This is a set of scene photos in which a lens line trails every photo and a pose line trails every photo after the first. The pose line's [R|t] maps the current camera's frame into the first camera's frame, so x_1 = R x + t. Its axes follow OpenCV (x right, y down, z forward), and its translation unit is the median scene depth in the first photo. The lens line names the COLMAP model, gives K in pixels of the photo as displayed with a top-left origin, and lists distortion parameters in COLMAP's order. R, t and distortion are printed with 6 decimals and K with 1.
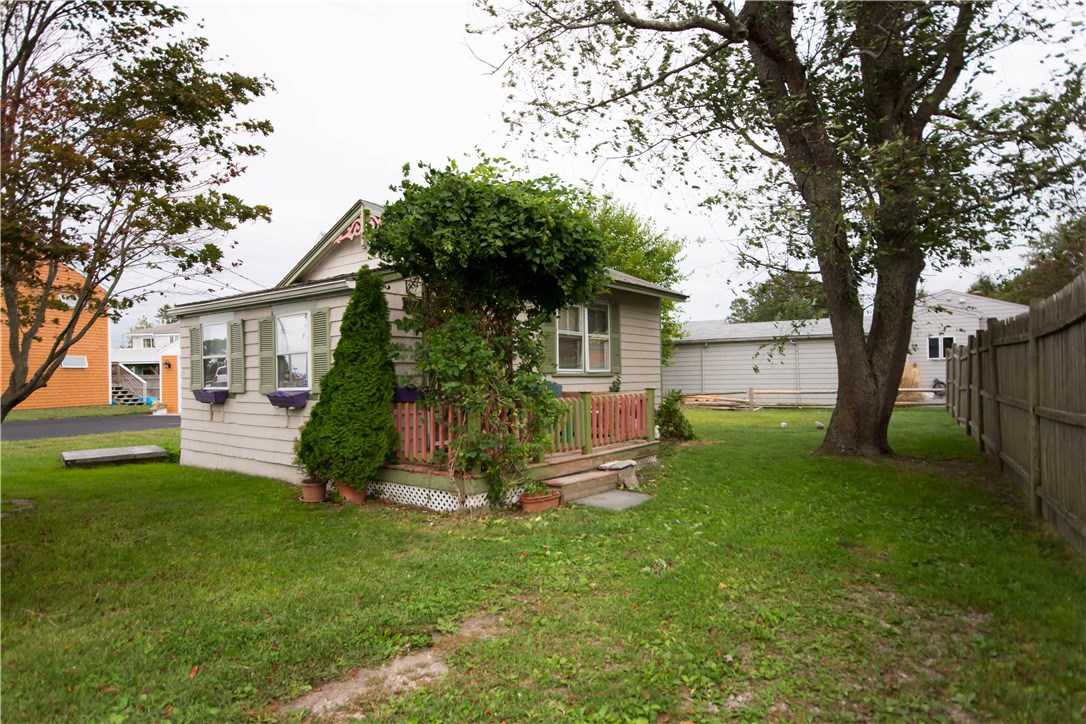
lens RADIAL K [[611.8, 0, 544.7], [0, 611.8, 380.9], [0, 0, 1]] dist [0.000447, 0.003258]
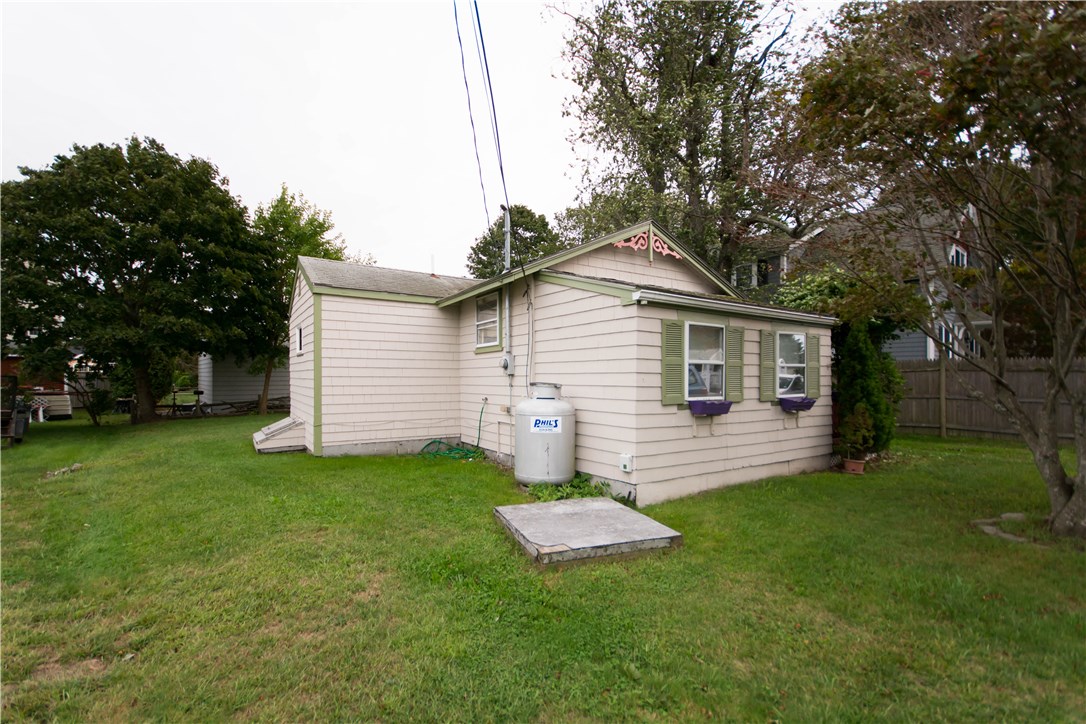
lens RADIAL K [[484.8, 0, 540.1], [0, 484.8, 376.3], [0, 0, 1]] dist [-0.012034, -0.001636]
pose [[0.335246, 0.015649, 0.942001, -1.382918], [0.003327, 0.999836, -0.017794, -0.008521], [-0.942125, 0.009100, 0.335139, 1.080594]]
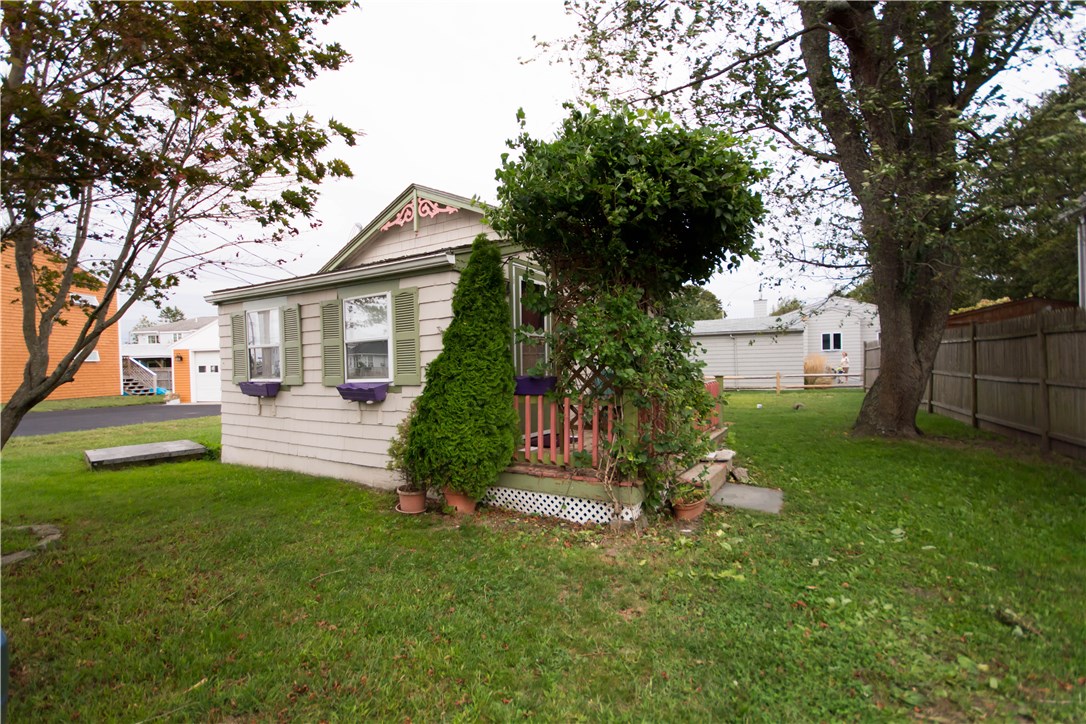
lens RADIAL K [[484.8, 0, 540.1], [0, 484.8, 376.3], [0, 0, 1]] dist [-0.012034, -0.001636]
pose [[0.994091, -0.009619, 0.108120, -0.223549], [0.008234, 0.999878, 0.013256, 0.000002], [-0.108234, -0.012288, 0.994049, 0.255242]]
